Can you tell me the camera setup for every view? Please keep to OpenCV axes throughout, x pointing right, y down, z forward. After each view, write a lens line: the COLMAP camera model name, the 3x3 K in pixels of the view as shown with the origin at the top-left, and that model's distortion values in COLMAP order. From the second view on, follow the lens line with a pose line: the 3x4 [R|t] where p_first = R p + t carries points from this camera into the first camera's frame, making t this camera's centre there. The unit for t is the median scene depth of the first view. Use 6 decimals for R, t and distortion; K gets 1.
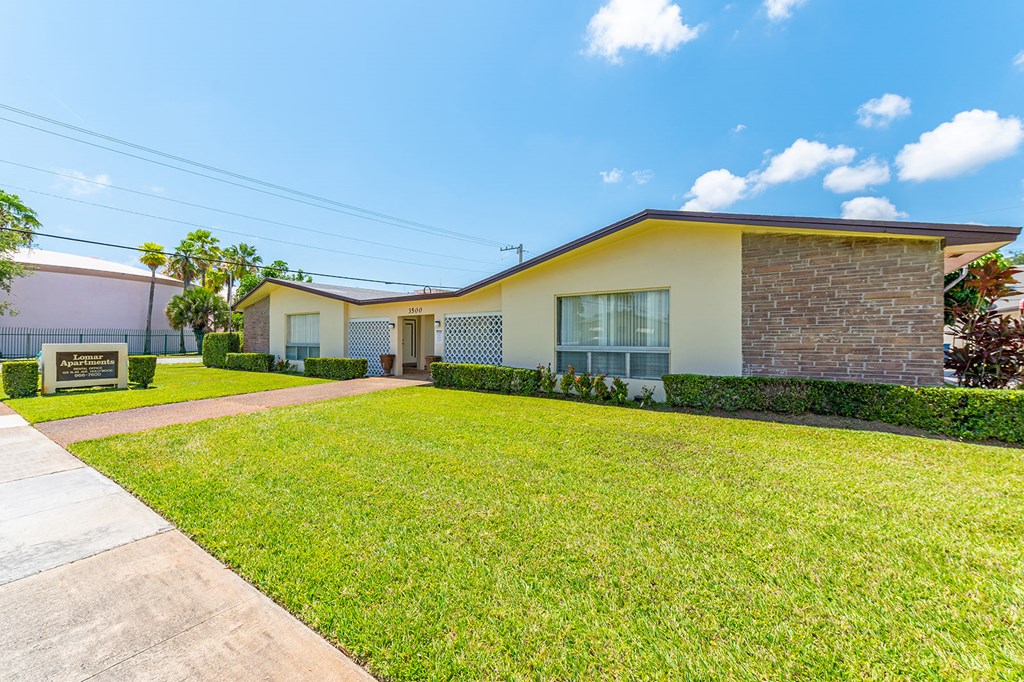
lens RADIAL K [[405.1, 0, 511.4], [0, 405.1, 334.8], [0, 0, 1]] dist [0.001104, -0.000357]
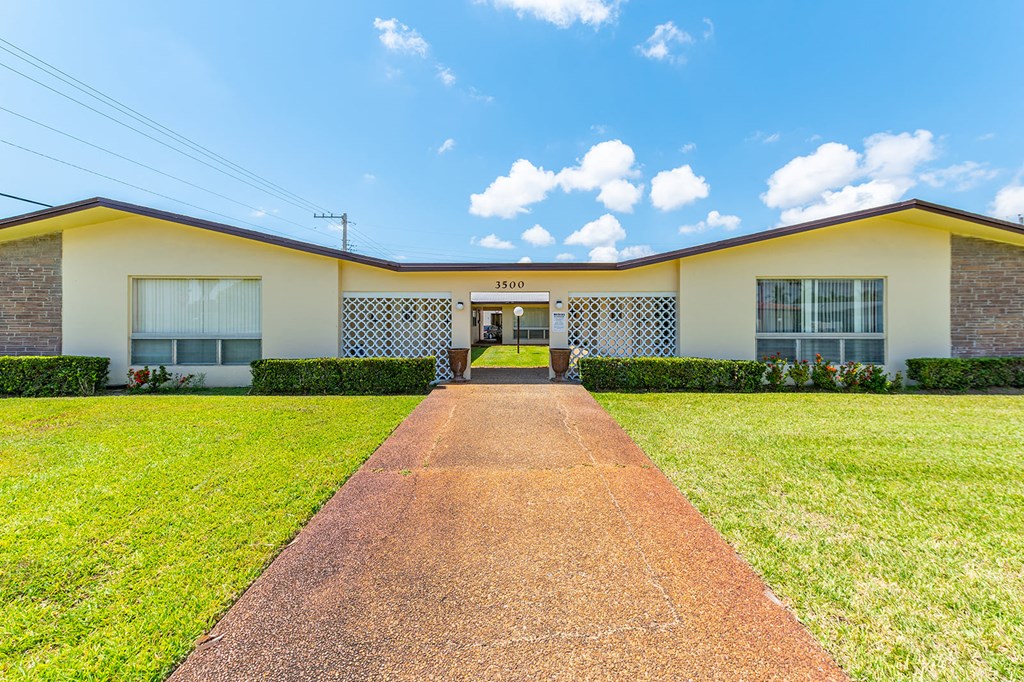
lens RADIAL K [[405.1, 0, 511.4], [0, 405.1, 334.8], [0, 0, 1]] dist [0.001104, -0.000357]
pose [[0.820493, -0.008696, 0.571590, -0.912136], [-0.005650, 0.999712, 0.023320, 0.013546], [-0.571628, -0.022363, 0.820208, 0.616740]]
